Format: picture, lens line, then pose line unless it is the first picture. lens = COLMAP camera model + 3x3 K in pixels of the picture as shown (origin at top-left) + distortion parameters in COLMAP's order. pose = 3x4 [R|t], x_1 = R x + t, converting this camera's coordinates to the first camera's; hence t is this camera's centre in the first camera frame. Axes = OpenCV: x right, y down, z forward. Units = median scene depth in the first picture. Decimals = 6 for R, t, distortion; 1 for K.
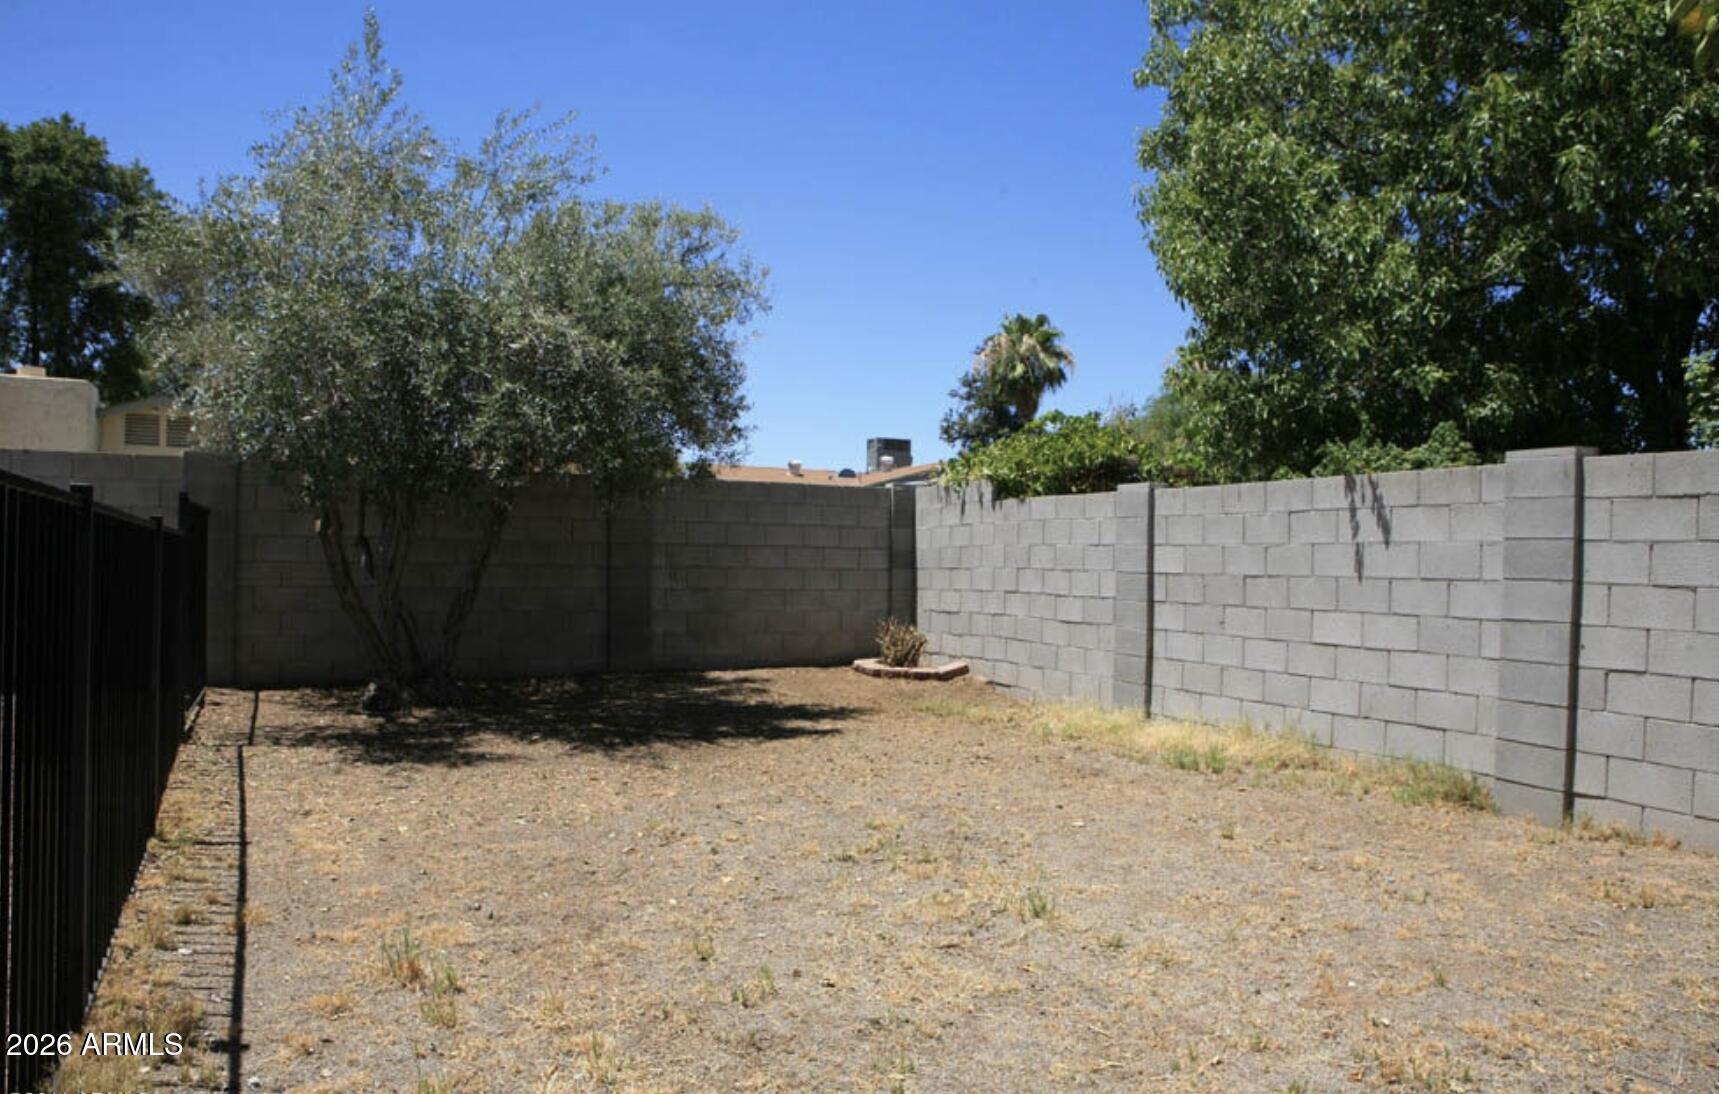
lens RADIAL K [[1251.0, 0, 861.0], [0, 1251.0, 547.0], [0, 0, 1]] dist [0.001566, 0.000899]
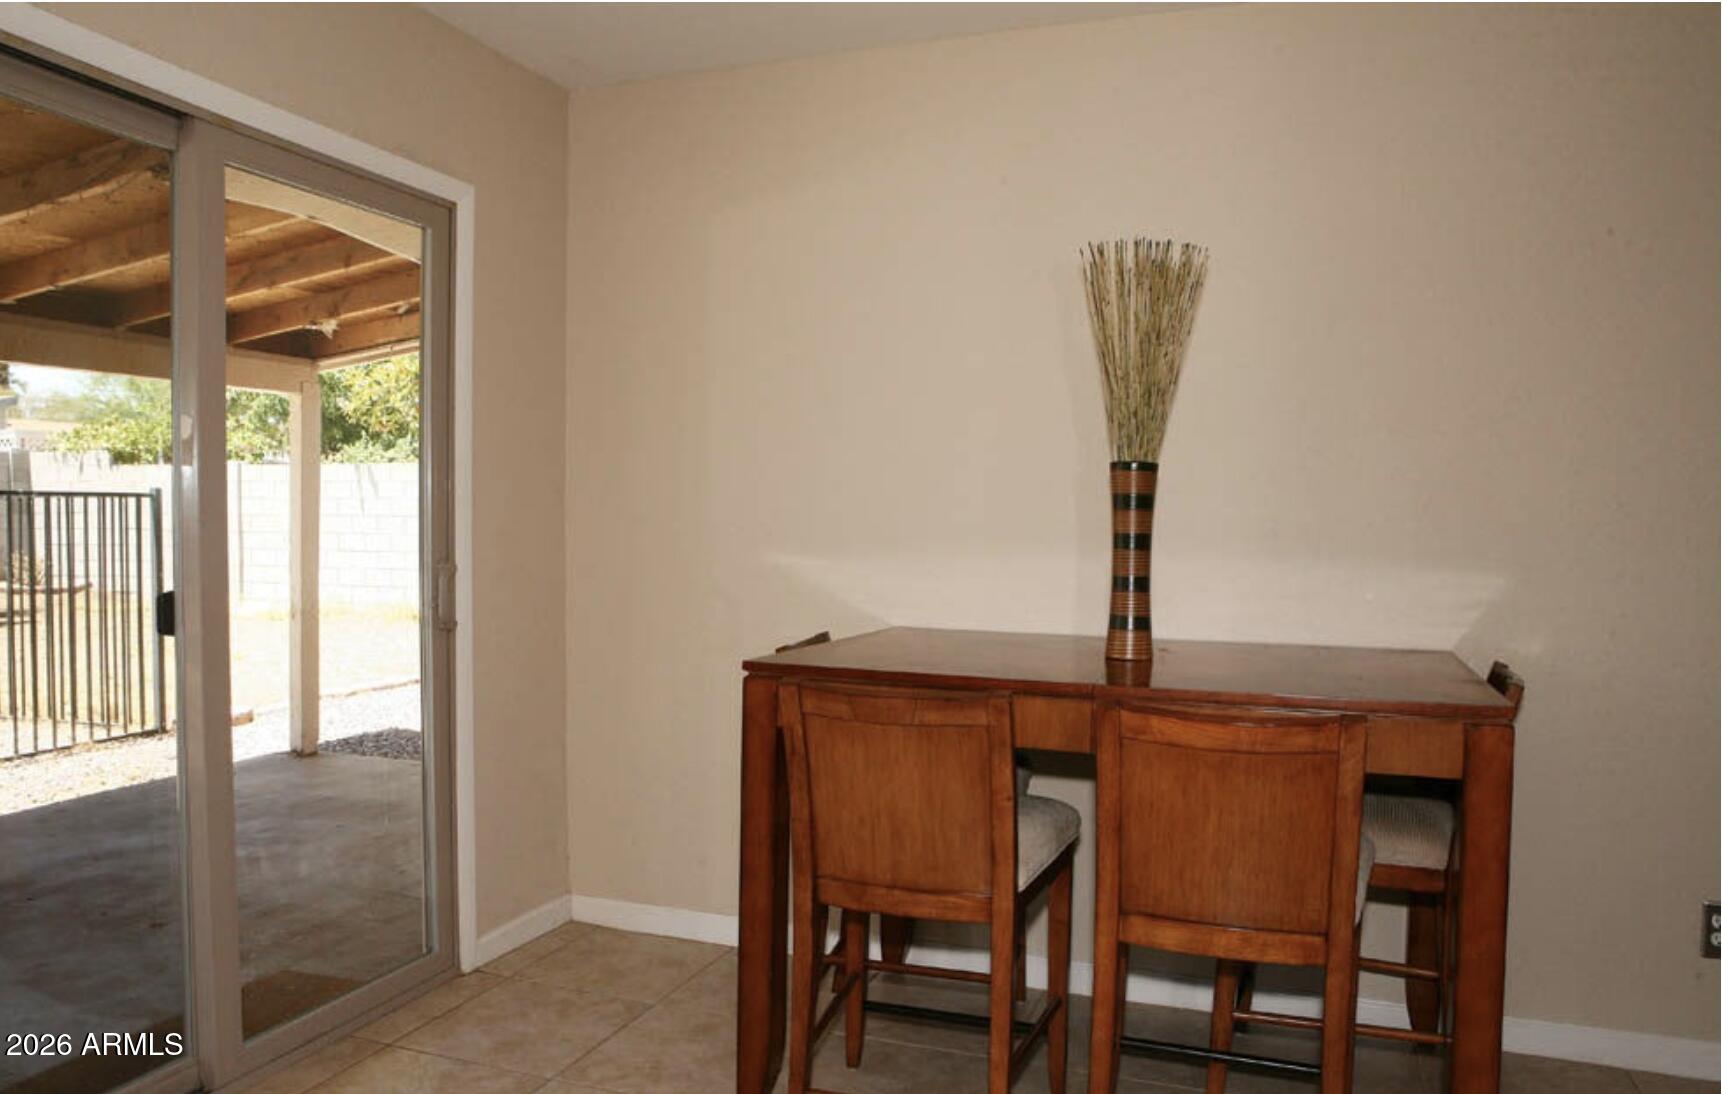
lens RADIAL K [[1251.0, 0, 861.0], [0, 1251.0, 547.0], [0, 0, 1]] dist [0.001566, 0.000899]
pose [[0.719370, -0.035464, 0.693721, -0.319484], [-0.004734, 0.998422, 0.055949, -0.030315], [-0.694611, -0.043532, 0.718067, -0.756776]]
